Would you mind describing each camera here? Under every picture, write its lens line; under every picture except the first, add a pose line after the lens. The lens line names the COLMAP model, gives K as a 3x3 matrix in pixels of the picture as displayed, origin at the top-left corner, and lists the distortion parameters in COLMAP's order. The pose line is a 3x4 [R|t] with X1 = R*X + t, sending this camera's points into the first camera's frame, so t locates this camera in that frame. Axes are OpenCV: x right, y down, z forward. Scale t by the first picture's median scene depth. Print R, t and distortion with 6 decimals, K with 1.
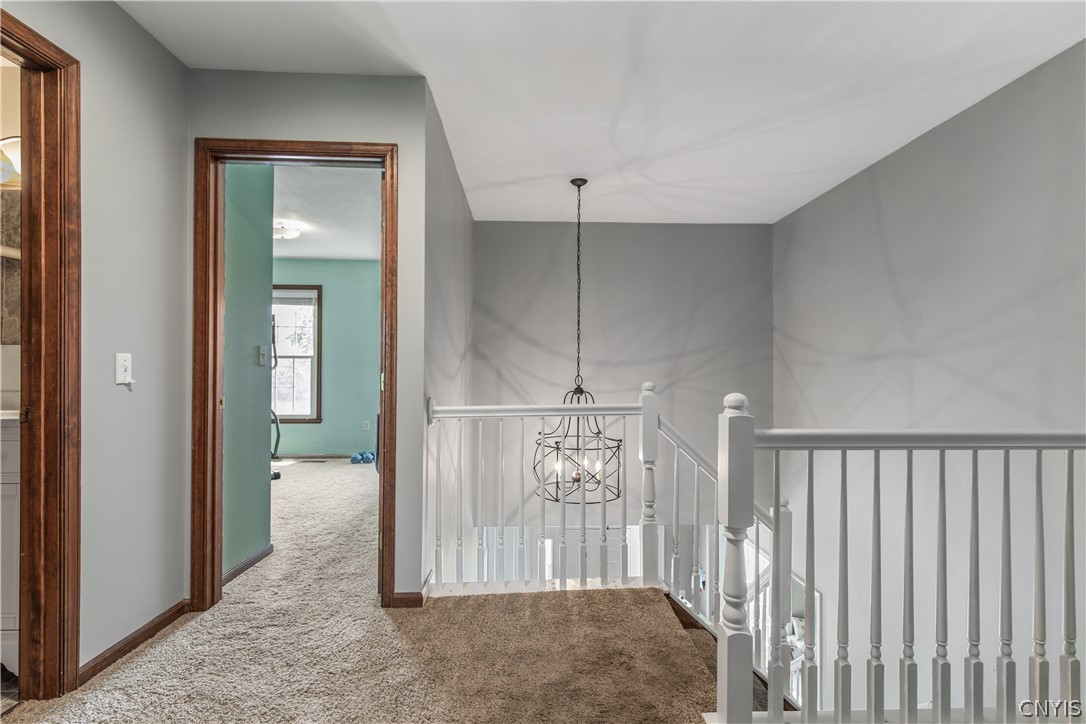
lens RADIAL K [[494.8, 0, 542.1], [0, 494.8, 366.5], [0, 0, 1]] dist [0.008581, -0.000522]
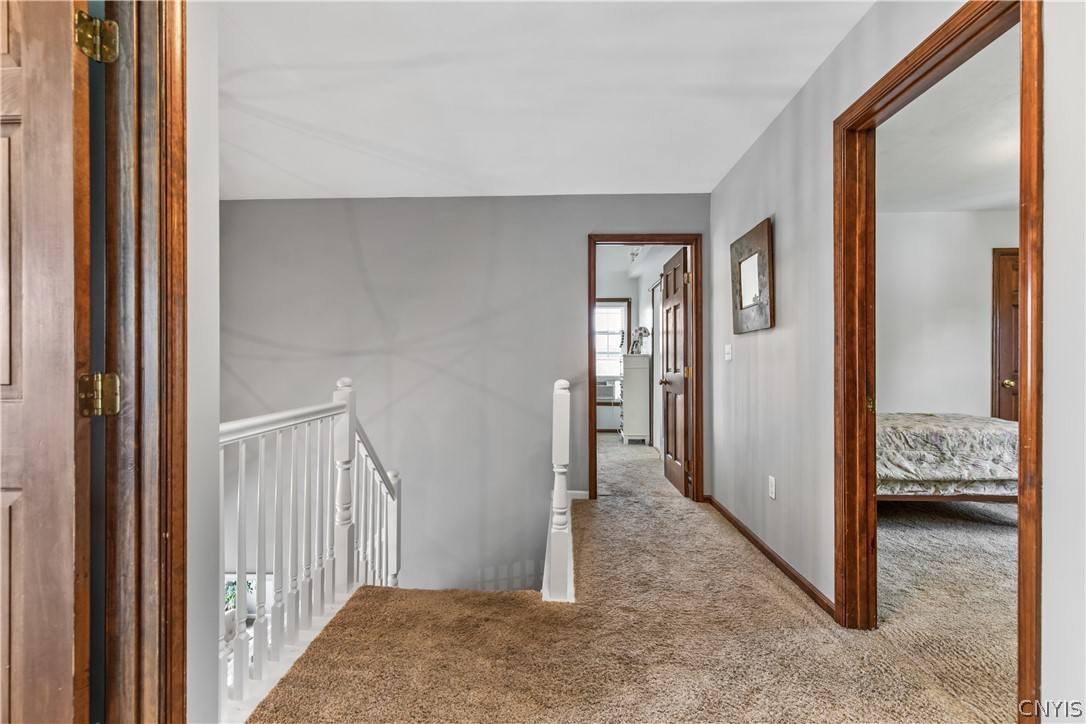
lens RADIAL K [[494.8, 0, 538.1], [0, 494.8, 360.4], [0, 0, 1]] dist [0.008581, -0.000522]
pose [[0.091571, 0.000723, 0.995798, -0.587262], [-0.000874, 0.999999, -0.000645, -0.000868], [-0.995798, -0.000811, 0.091572, 0.461421]]
